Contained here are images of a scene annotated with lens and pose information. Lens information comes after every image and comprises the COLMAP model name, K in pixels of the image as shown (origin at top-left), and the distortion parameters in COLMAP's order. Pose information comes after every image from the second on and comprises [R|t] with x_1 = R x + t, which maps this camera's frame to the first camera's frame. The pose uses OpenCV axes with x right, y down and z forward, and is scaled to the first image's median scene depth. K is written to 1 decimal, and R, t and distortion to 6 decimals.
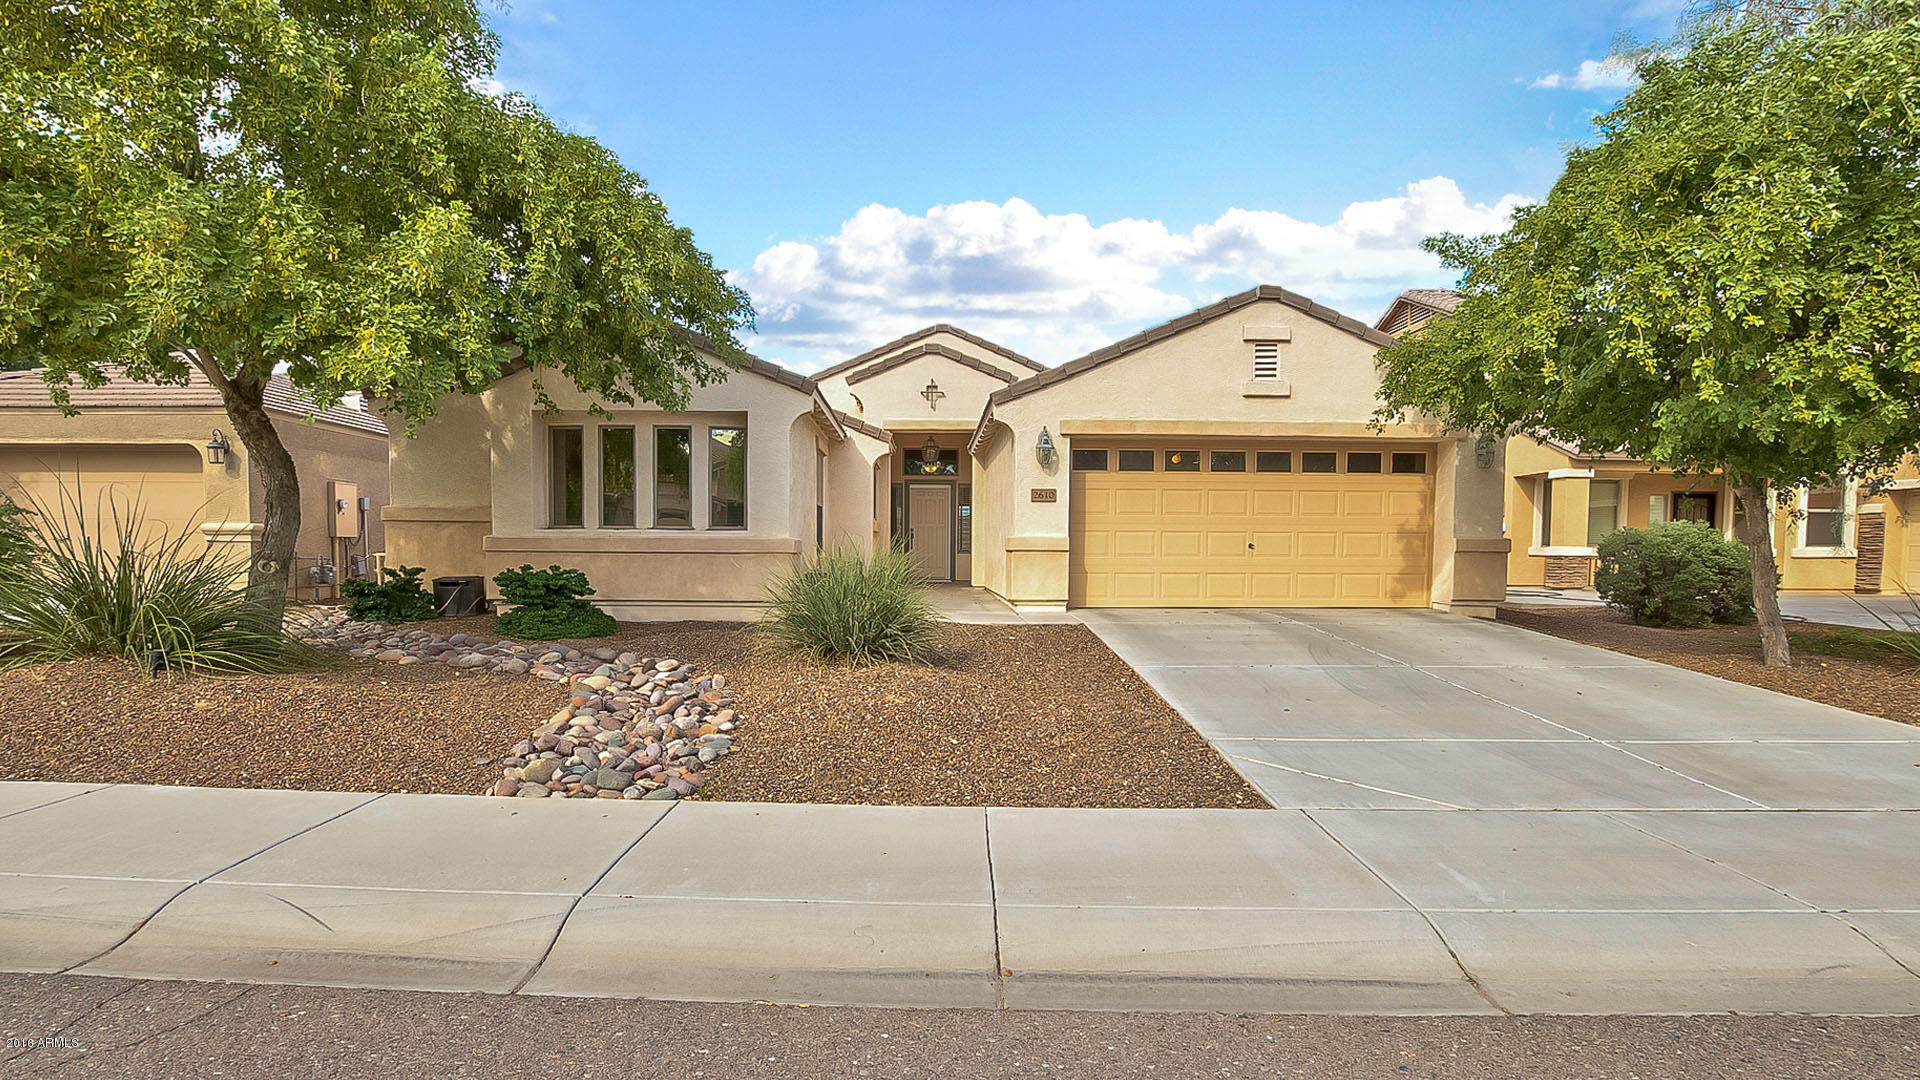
lens RADIAL K [[891.7, 0, 956.1], [0, 891.7, 550.0], [0, 0, 1]] dist [-0.037054, 0.010031]
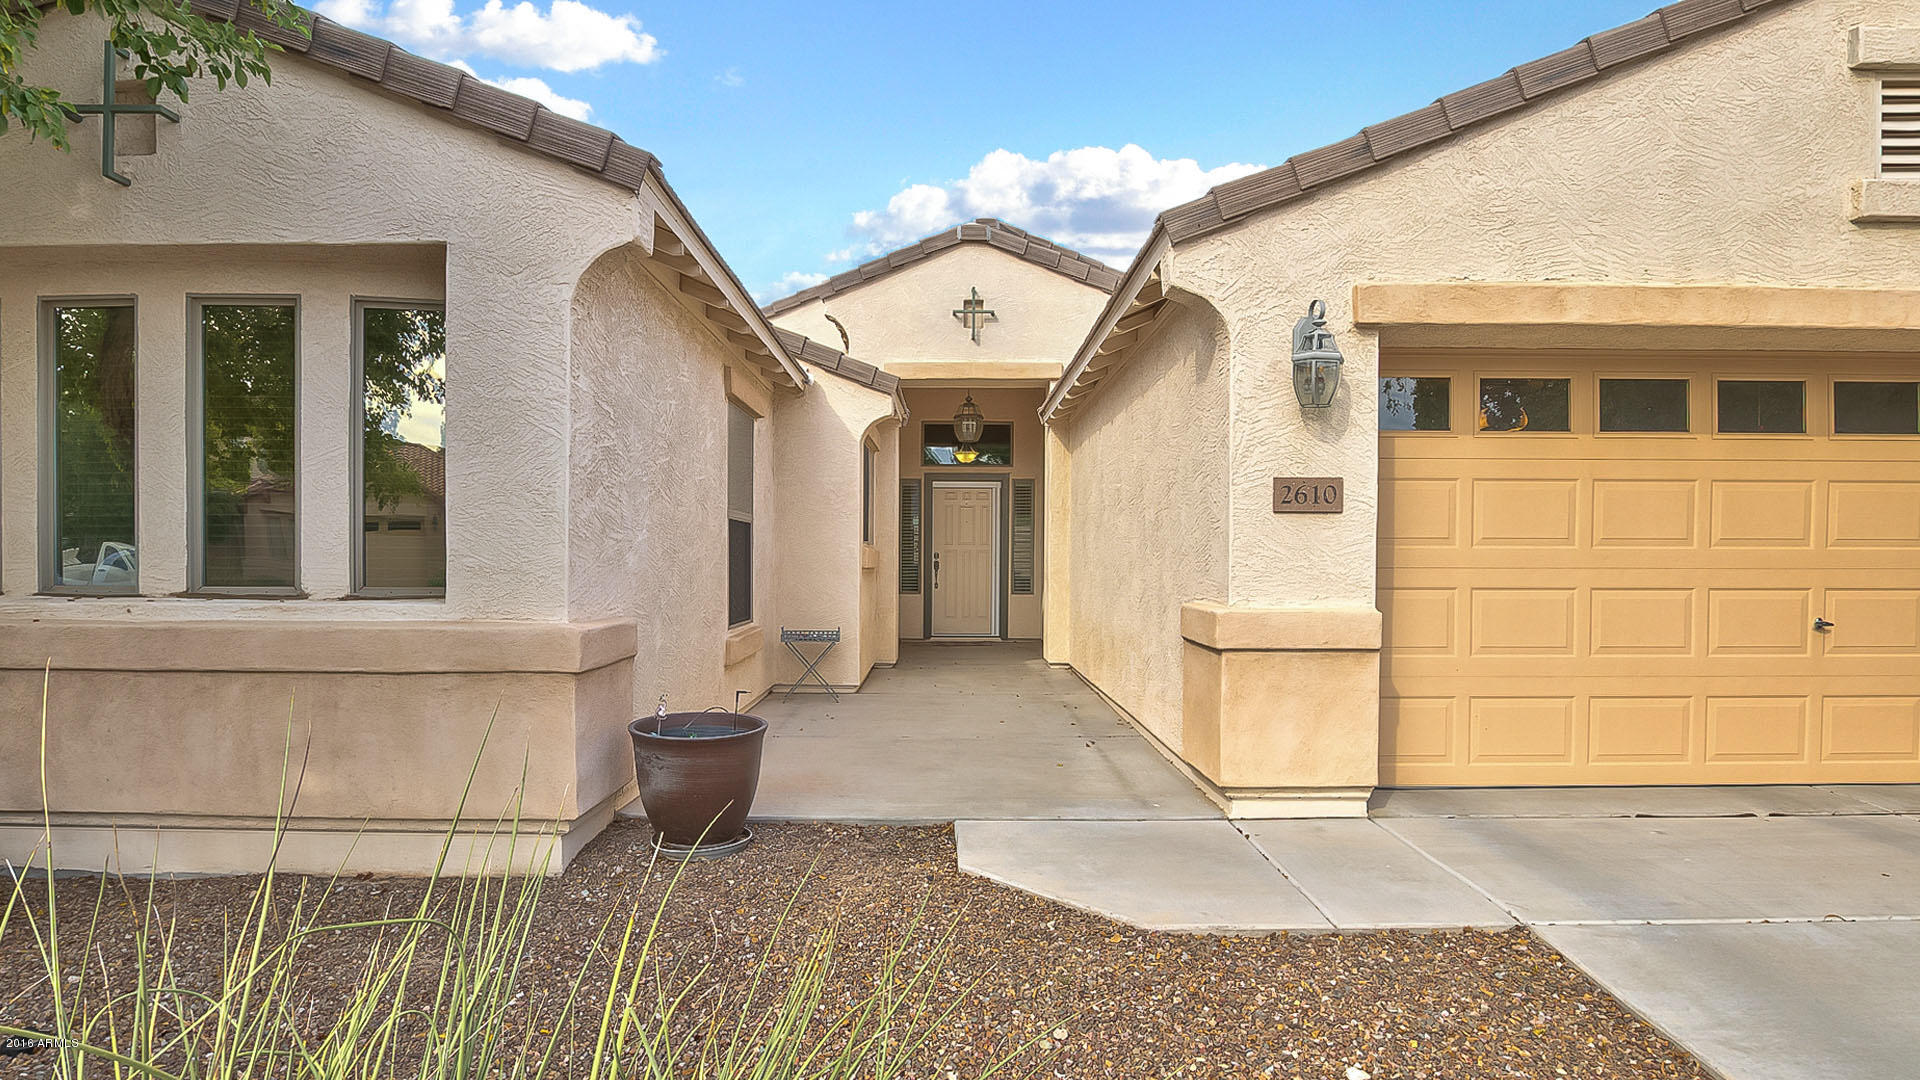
lens RADIAL K [[891.7, 0, 956.1], [0, 891.7, 550.0], [0, 0, 1]] dist [-0.037054, 0.010031]
pose [[0.999697, -0.001739, -0.024564, -0.034400], [0.001564, 0.999973, -0.007131, -0.036699], [0.024576, 0.007091, 0.999673, 0.638867]]
